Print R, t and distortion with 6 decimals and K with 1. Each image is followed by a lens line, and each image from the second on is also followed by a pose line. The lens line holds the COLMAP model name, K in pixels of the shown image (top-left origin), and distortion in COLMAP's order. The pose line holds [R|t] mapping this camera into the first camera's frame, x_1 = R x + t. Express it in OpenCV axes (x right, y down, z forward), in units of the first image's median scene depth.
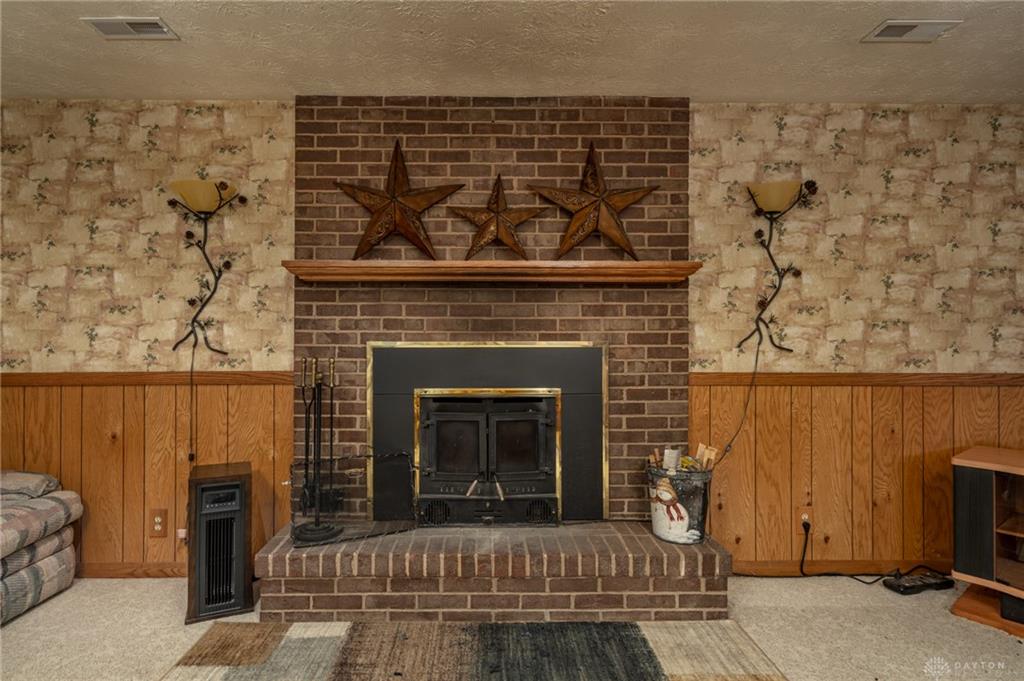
lens RADIAL K [[535.8, 0, 501.9], [0, 535.8, 341.4], [0, 0, 1]] dist [0.000694, 0.002905]
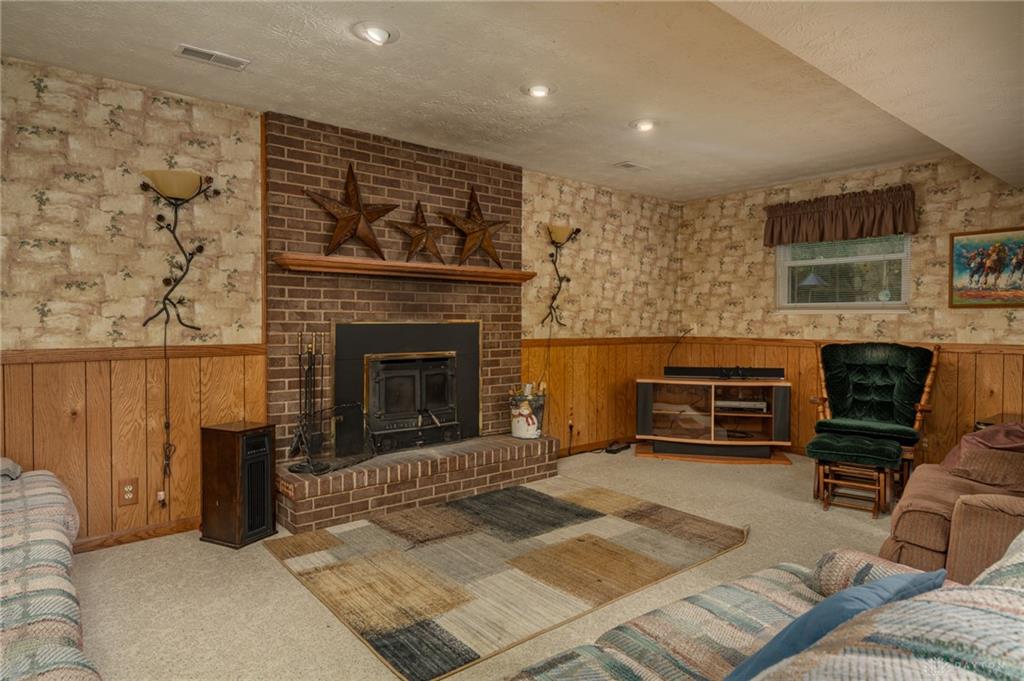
lens RADIAL K [[591.7, 0, 517.8], [0, 591.7, 331.8], [0, 0, 1]] dist [0.009897, -0.000964]
pose [[0.774828, -0.008830, 0.632110, -0.782401], [-0.006233, 0.999747, 0.021606, -0.002420], [-0.632141, -0.020681, 0.774577, -0.369106]]
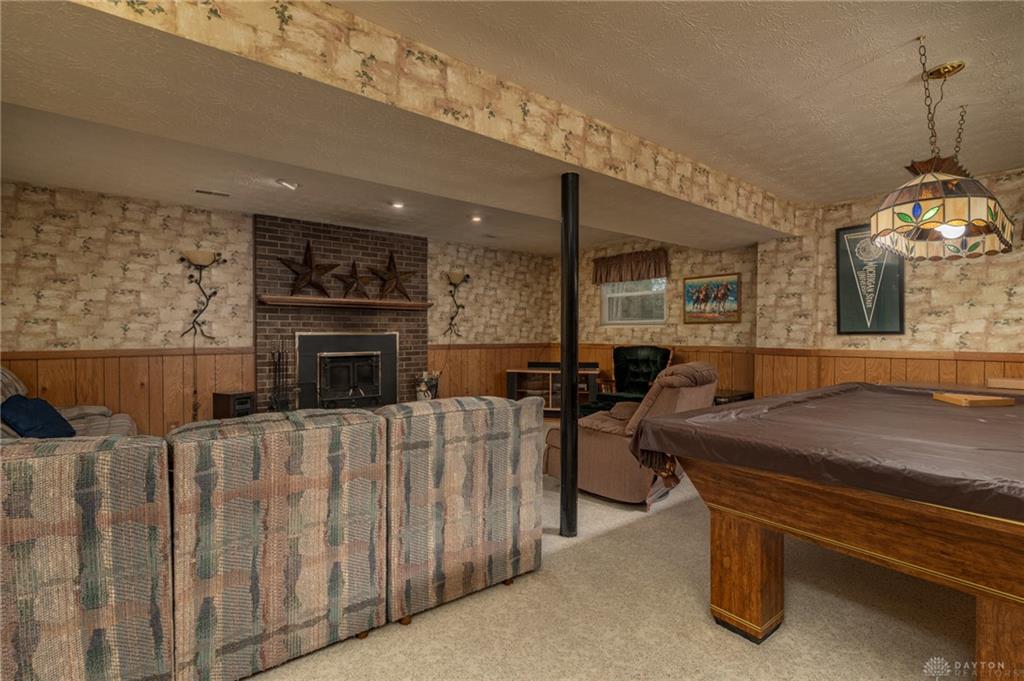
lens RADIAL K [[464.5, 0, 515.3], [0, 464.5, 337.9], [0, 0, 1]] dist [-0.000120, 0.001478]
pose [[0.788883, -0.006087, 0.614513, -0.693250], [-0.002046, 0.999919, 0.012530, -0.002264], [-0.614540, -0.011142, 0.788807, -1.026497]]
